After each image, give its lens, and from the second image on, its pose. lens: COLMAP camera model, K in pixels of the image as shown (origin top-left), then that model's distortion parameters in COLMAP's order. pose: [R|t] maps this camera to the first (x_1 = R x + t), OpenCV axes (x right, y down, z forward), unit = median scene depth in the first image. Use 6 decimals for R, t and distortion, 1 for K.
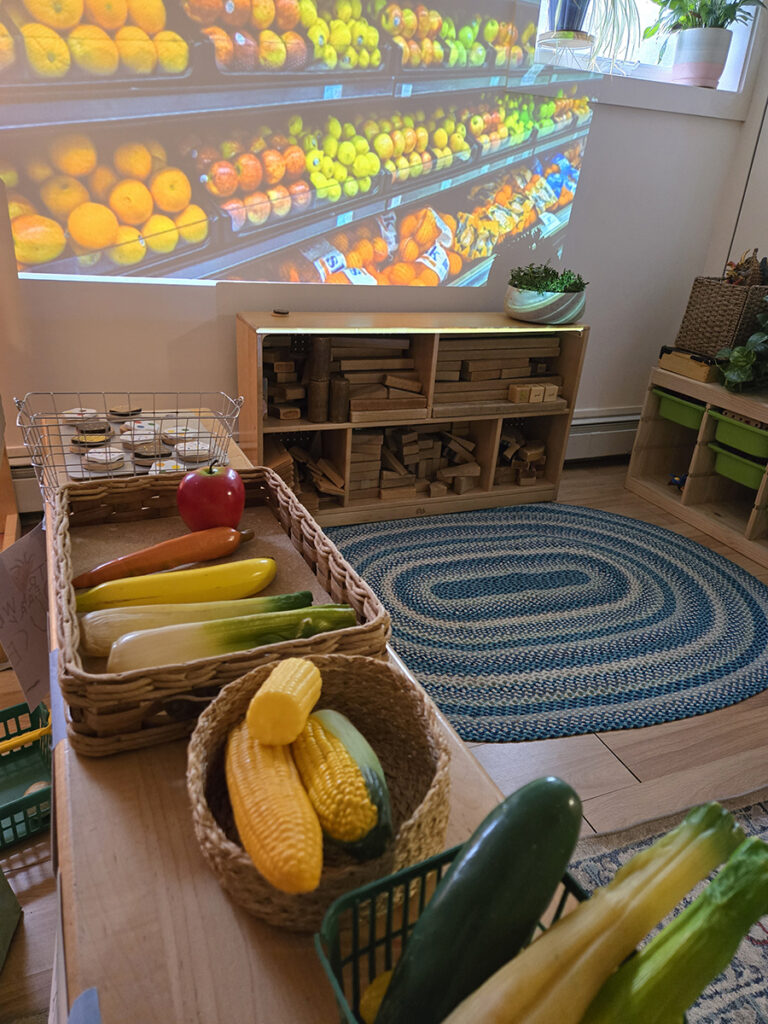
lens RADIAL K [[679.4, 0, 384.0], [0, 679.4, 512.0], [0, 0, 1]] dist [0.057354, -0.053098]
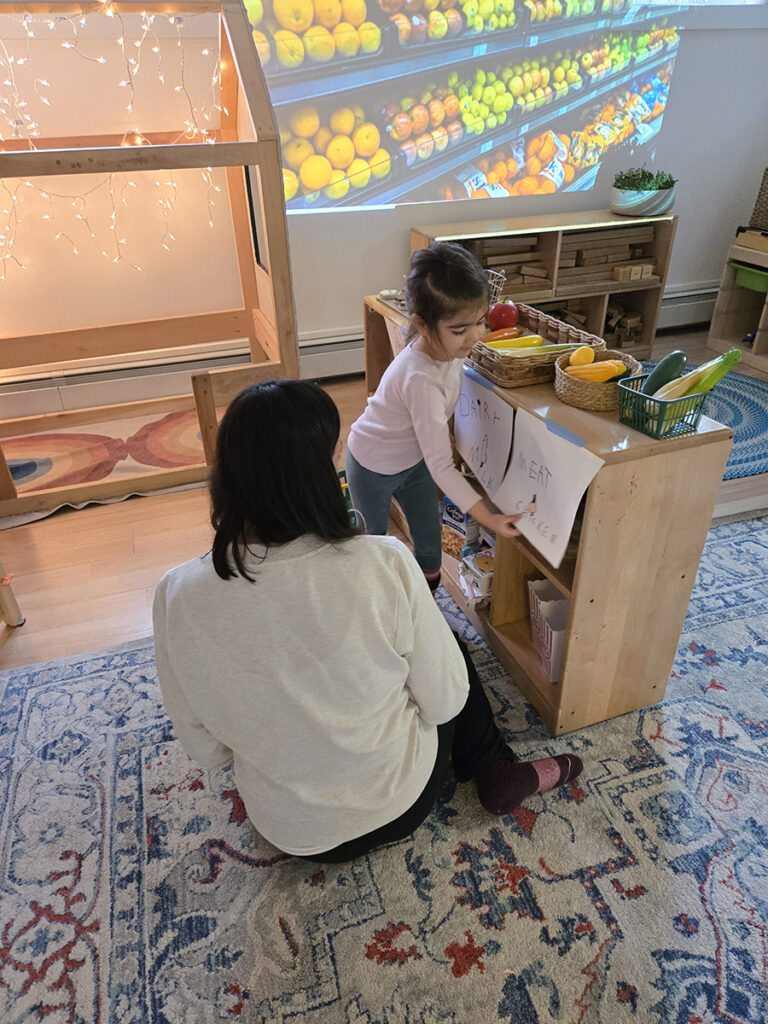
lens RADIAL K [[679.4, 0, 384.0], [0, 679.4, 512.0], [0, 0, 1]] dist [0.057354, -0.053098]
pose [[0.993605, -0.037050, -0.106664, -0.134621], [0.049287, 0.992203, 0.114473, 0.109382], [0.101591, -0.118998, 0.987684, -0.409794]]
